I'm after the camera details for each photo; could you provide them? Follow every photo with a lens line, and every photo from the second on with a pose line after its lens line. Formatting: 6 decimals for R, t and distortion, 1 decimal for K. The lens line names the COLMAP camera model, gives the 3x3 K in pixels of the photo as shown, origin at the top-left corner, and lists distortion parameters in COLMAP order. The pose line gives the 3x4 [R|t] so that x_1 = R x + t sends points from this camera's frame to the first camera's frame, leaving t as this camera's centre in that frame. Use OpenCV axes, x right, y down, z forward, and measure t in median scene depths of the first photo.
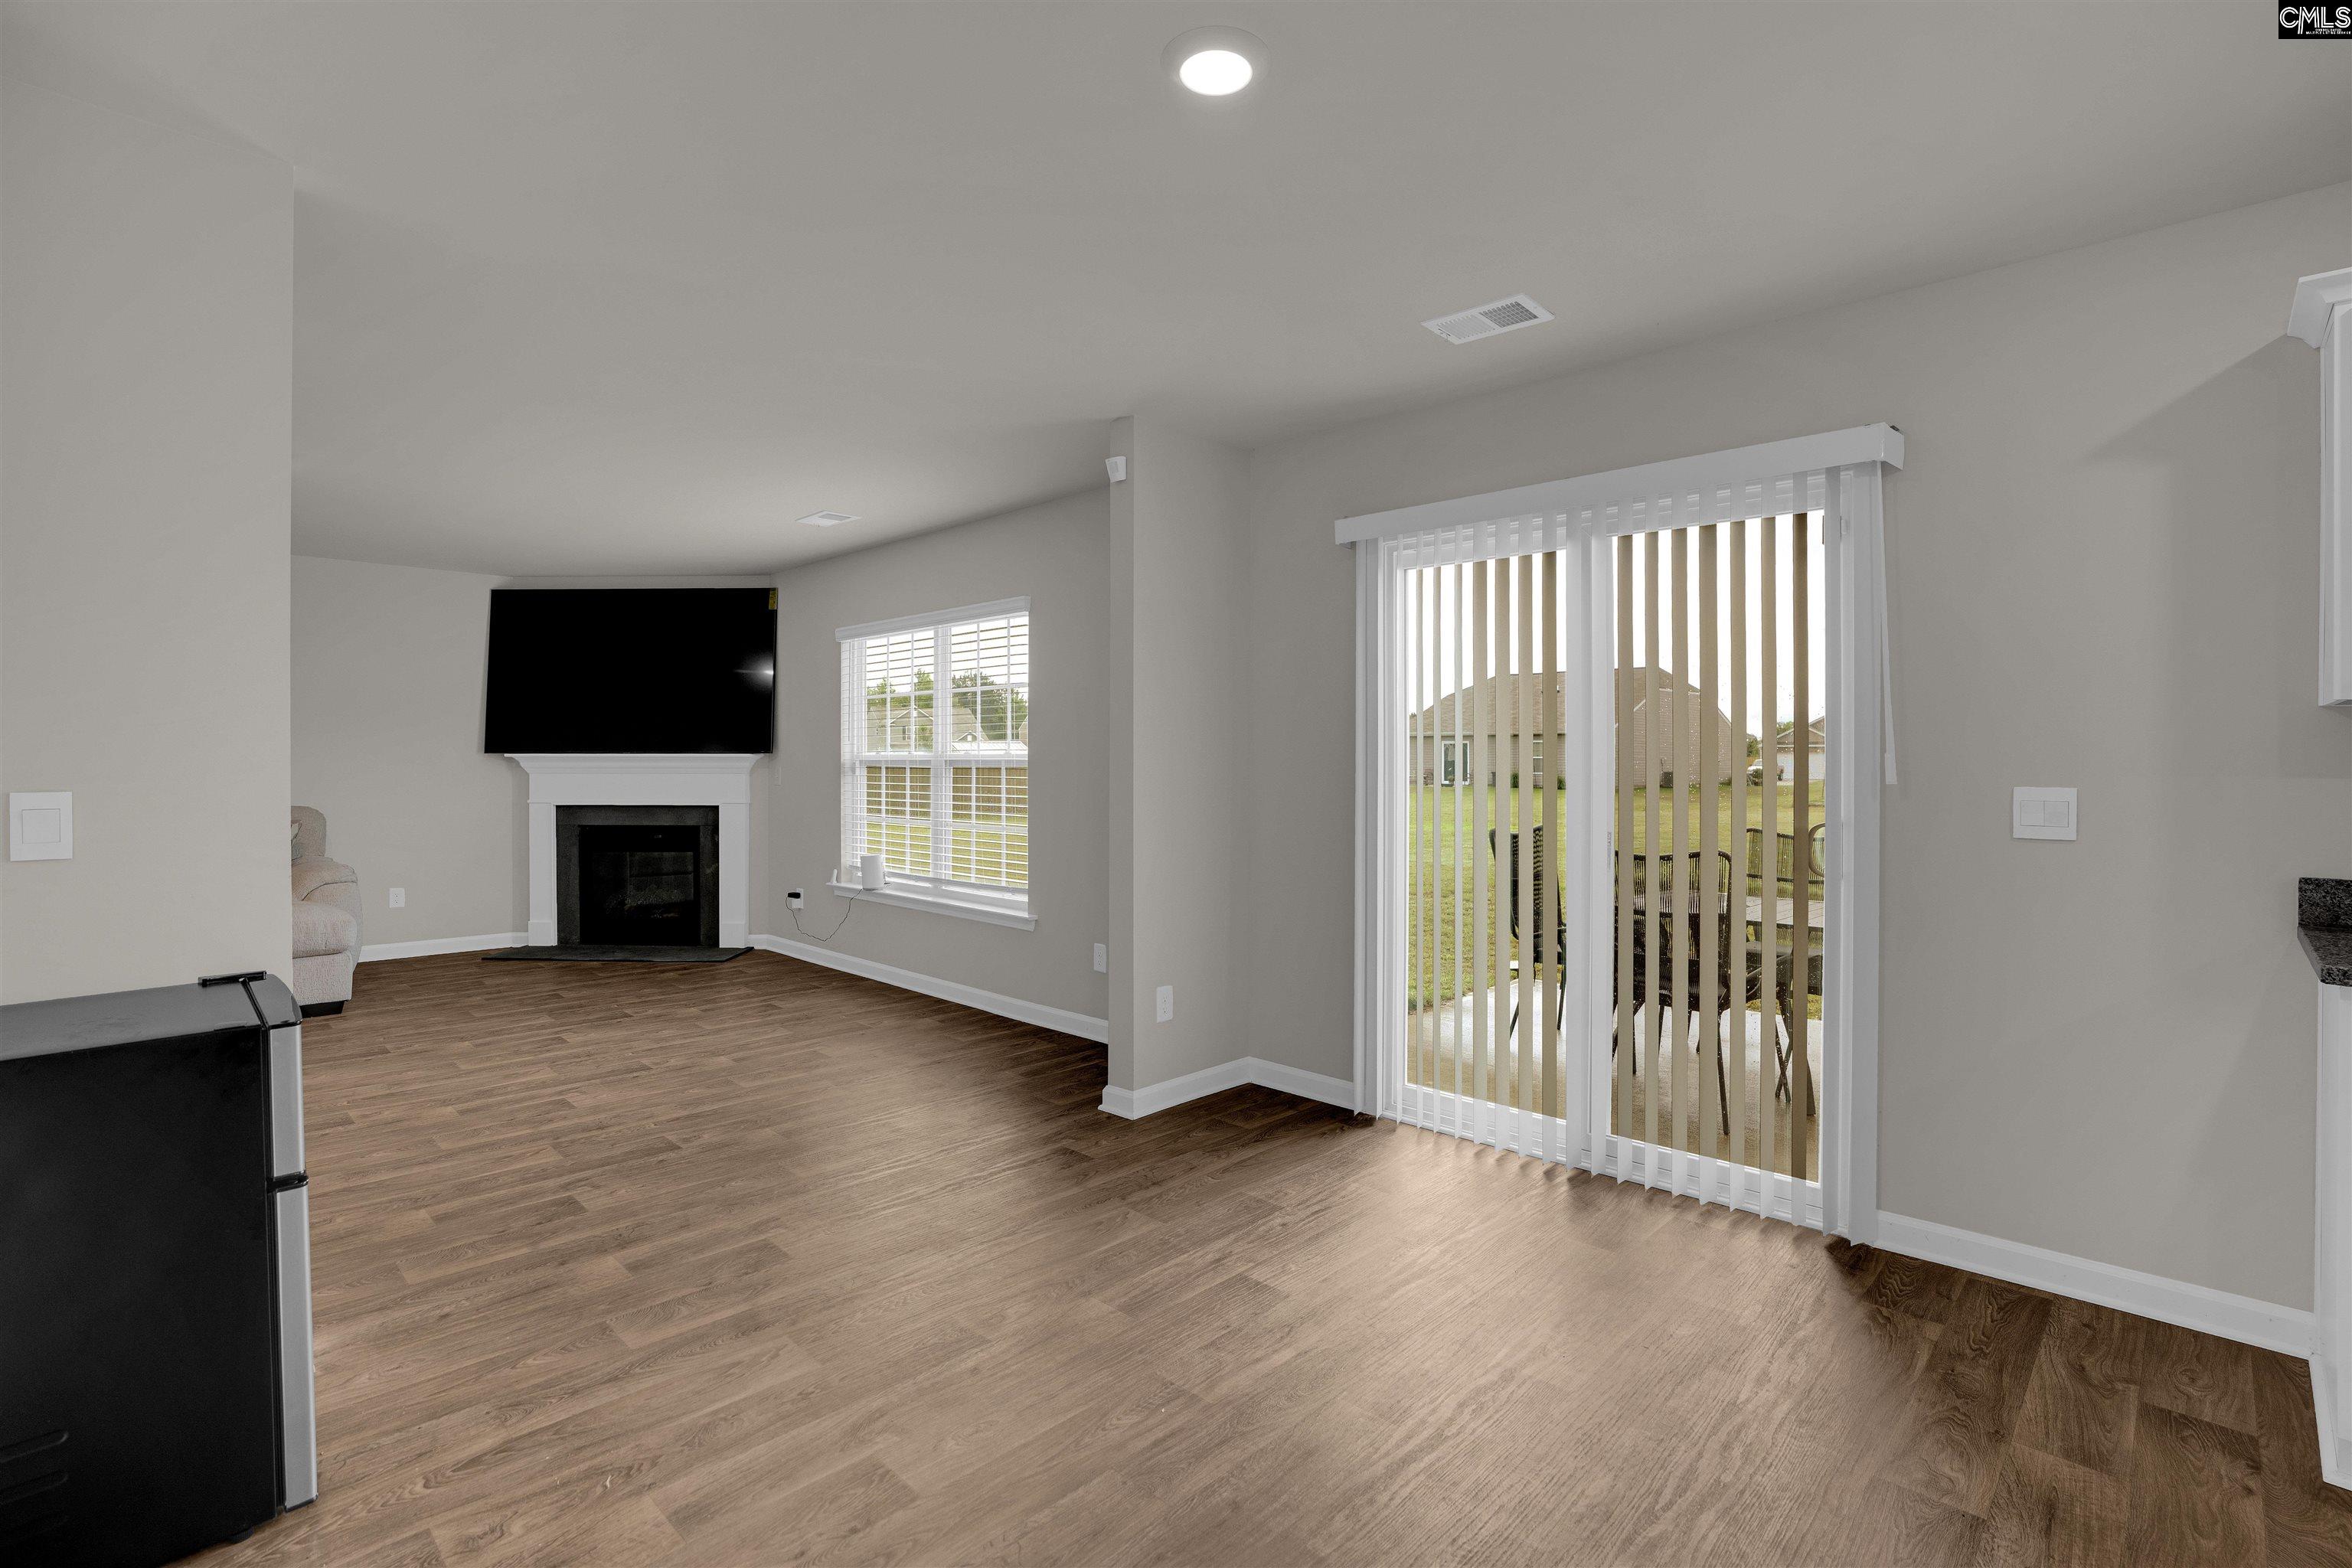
lens RADIAL K [[1095.5, 0, 1178.5], [0, 1095.5, 772.9], [0, 0, 1]] dist [-0.025373, 0.000670]
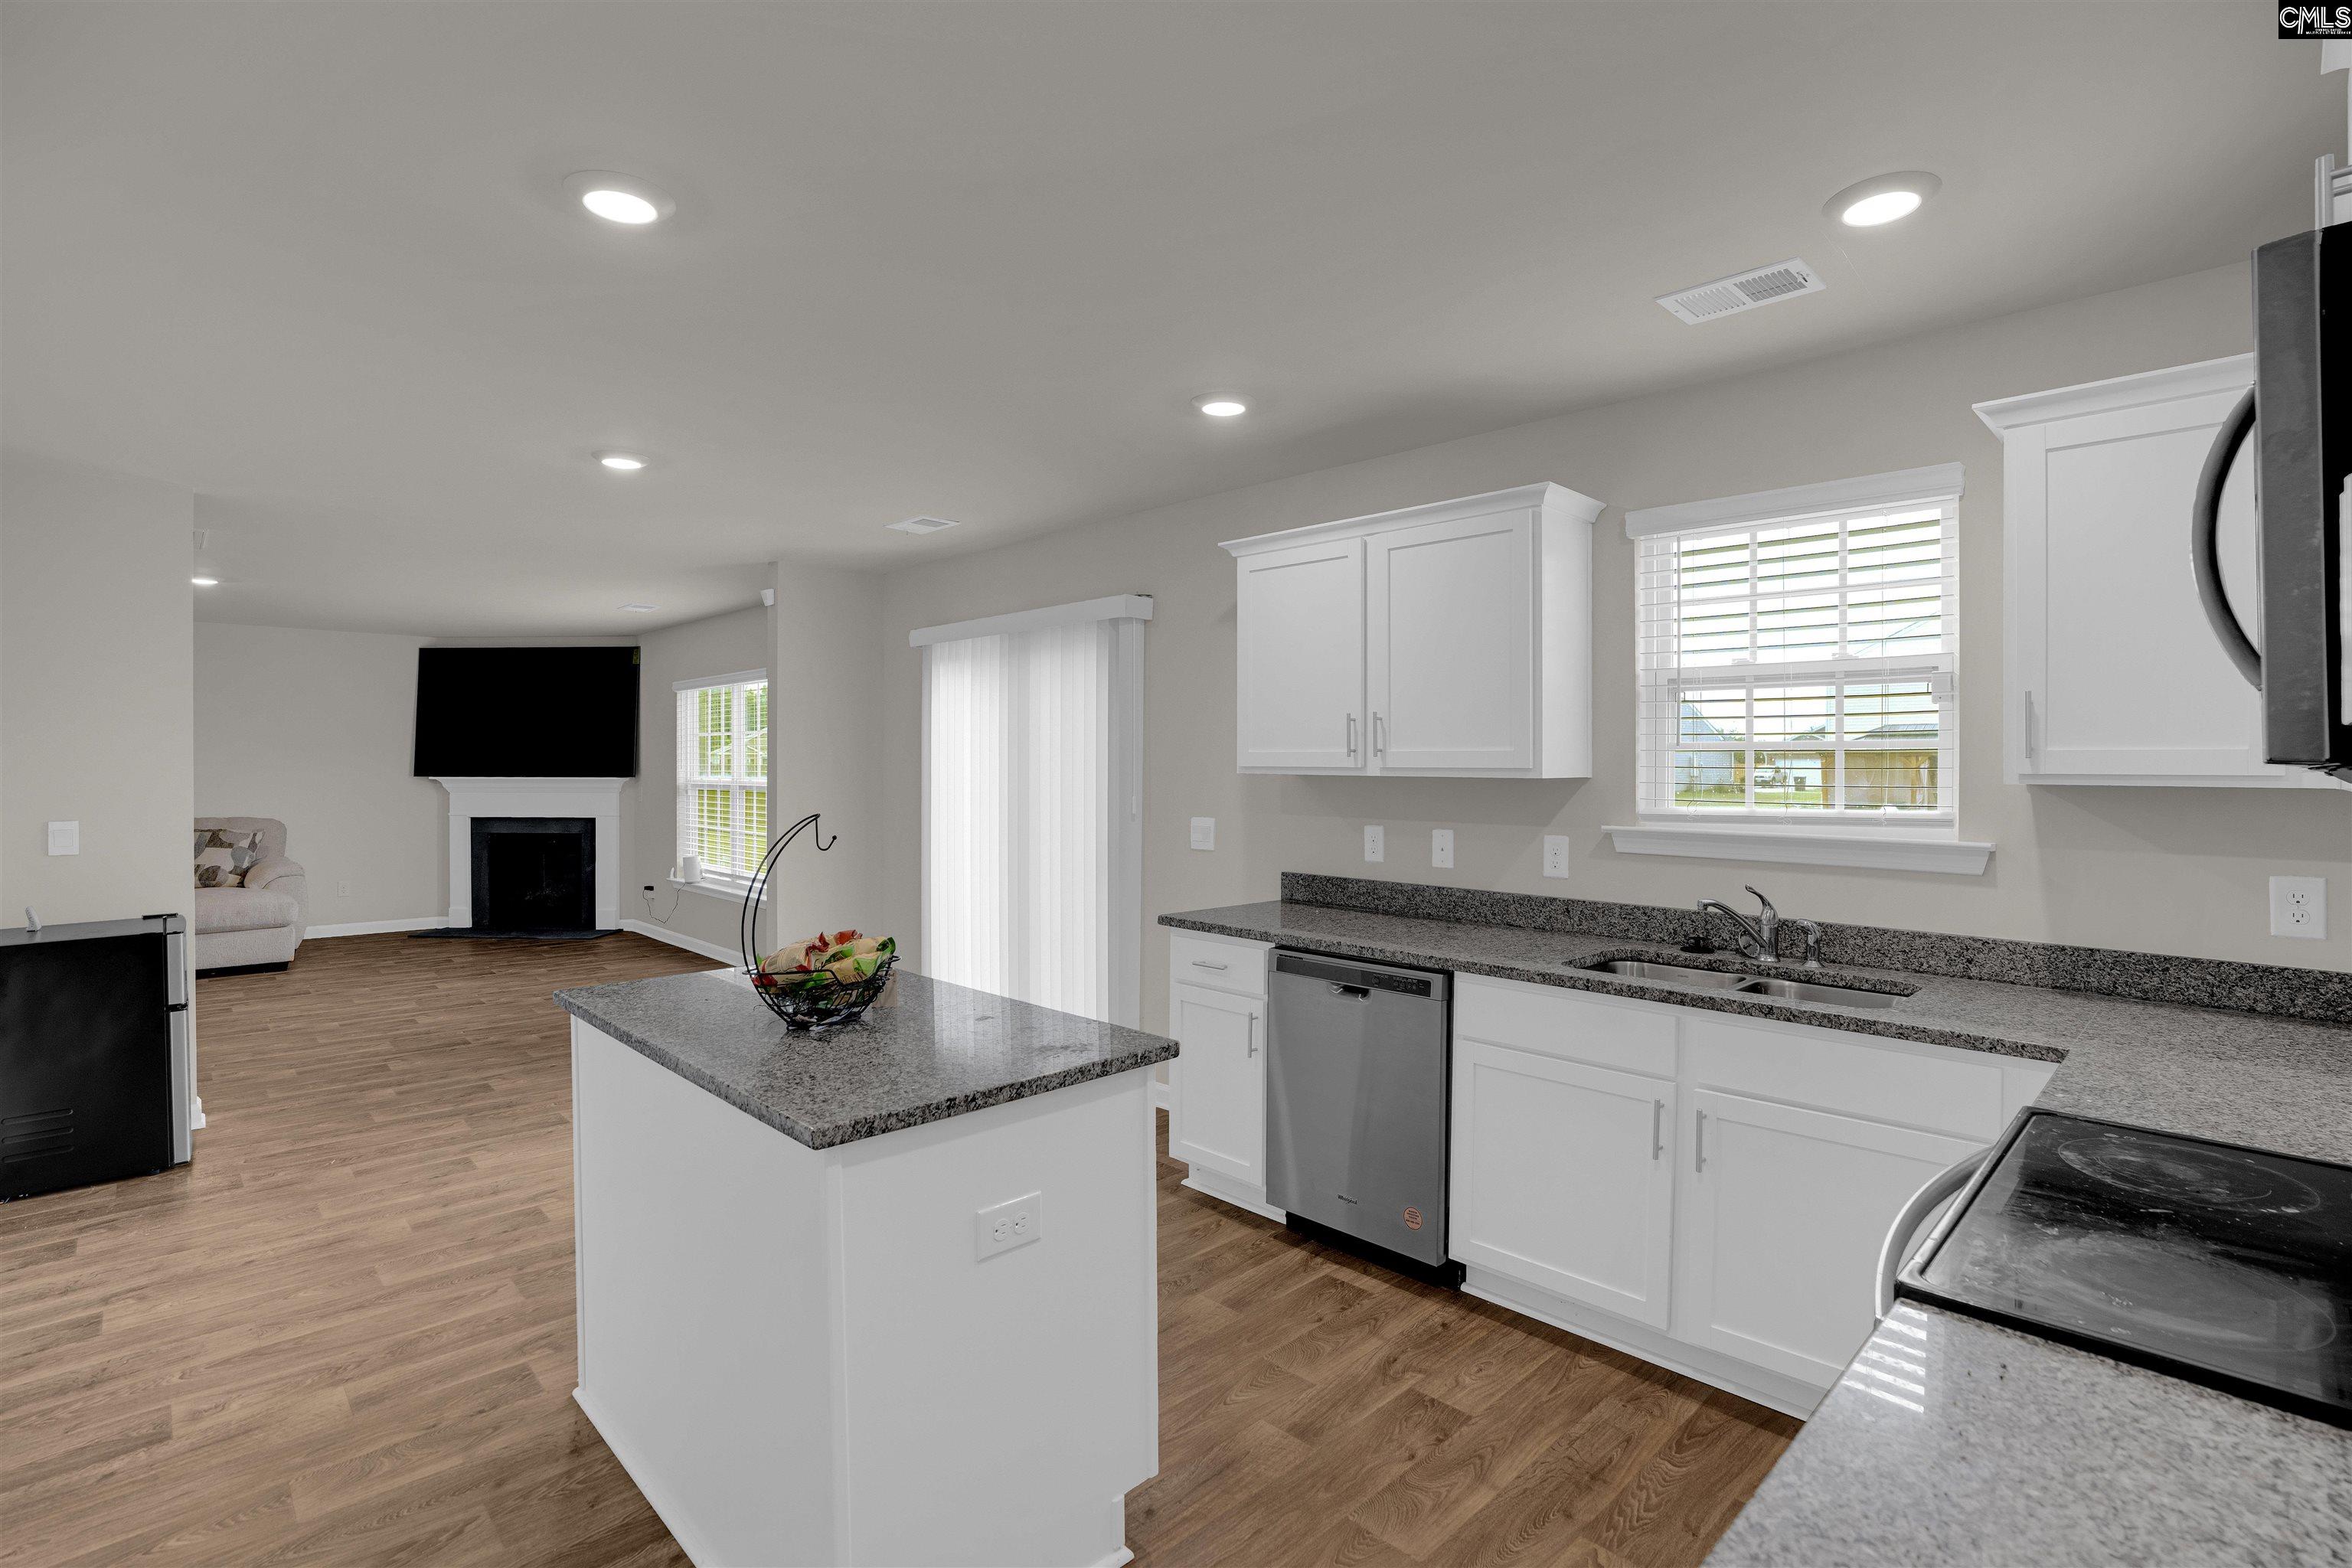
lens RADIAL K [[1108.9, 0, 1187.4], [0, 1108.9, 781.8], [0, 0, 1]] dist [-0.023787, -0.000297]
pose [[0.999736, 0.000301, -0.022973, 0.324960], [-0.000193, 0.999989, 0.004698, -0.019903], [0.022974, -0.004692, 0.999725, -0.292098]]
